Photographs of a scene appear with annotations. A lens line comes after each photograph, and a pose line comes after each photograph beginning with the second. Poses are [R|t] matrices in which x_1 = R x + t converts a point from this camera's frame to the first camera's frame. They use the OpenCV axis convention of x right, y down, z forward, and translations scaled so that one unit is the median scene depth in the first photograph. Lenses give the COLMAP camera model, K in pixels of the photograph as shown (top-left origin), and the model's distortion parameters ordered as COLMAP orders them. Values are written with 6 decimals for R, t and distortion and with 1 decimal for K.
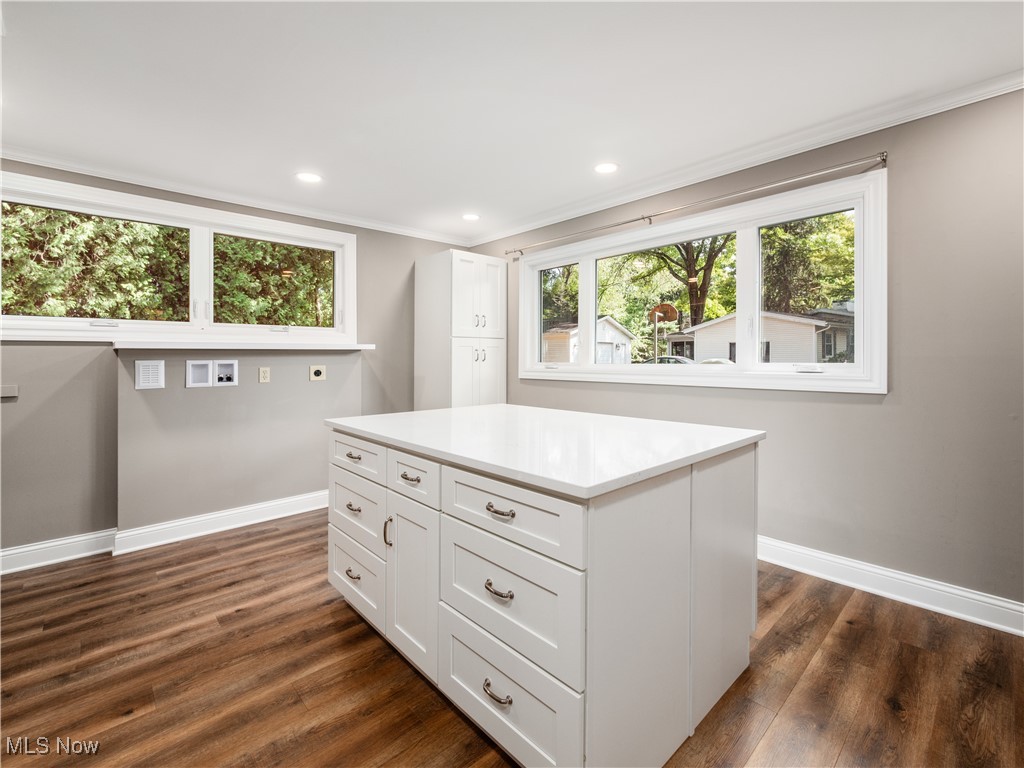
lens RADIAL K [[444.0, 0, 526.4], [0, 444.0, 359.5], [0, 0, 1]] dist [-0.005212, -0.001091]
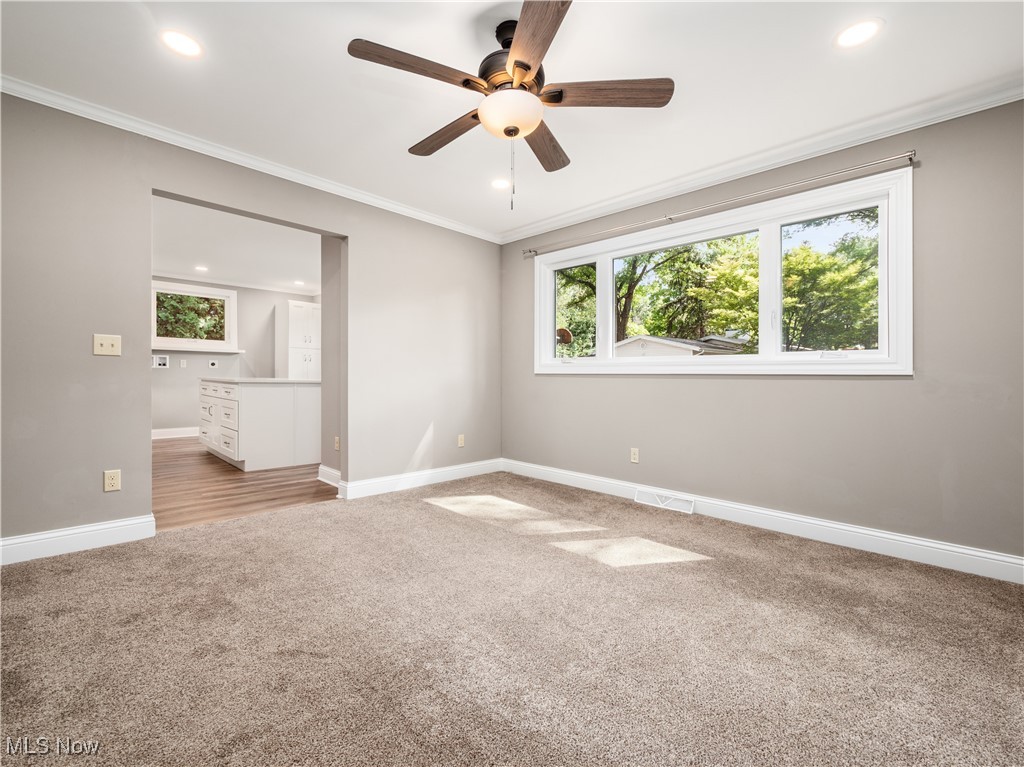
lens RADIAL K [[444.0, 0, 509.1], [0, 444.0, 387.3], [0, 0, 1]] dist [-0.005212, -0.001091]
pose [[0.999422, 0.021162, 0.026611, 0.257562], [-0.021629, 0.999615, 0.017387, 0.023527], [-0.026233, -0.017953, 0.999495, -0.321432]]
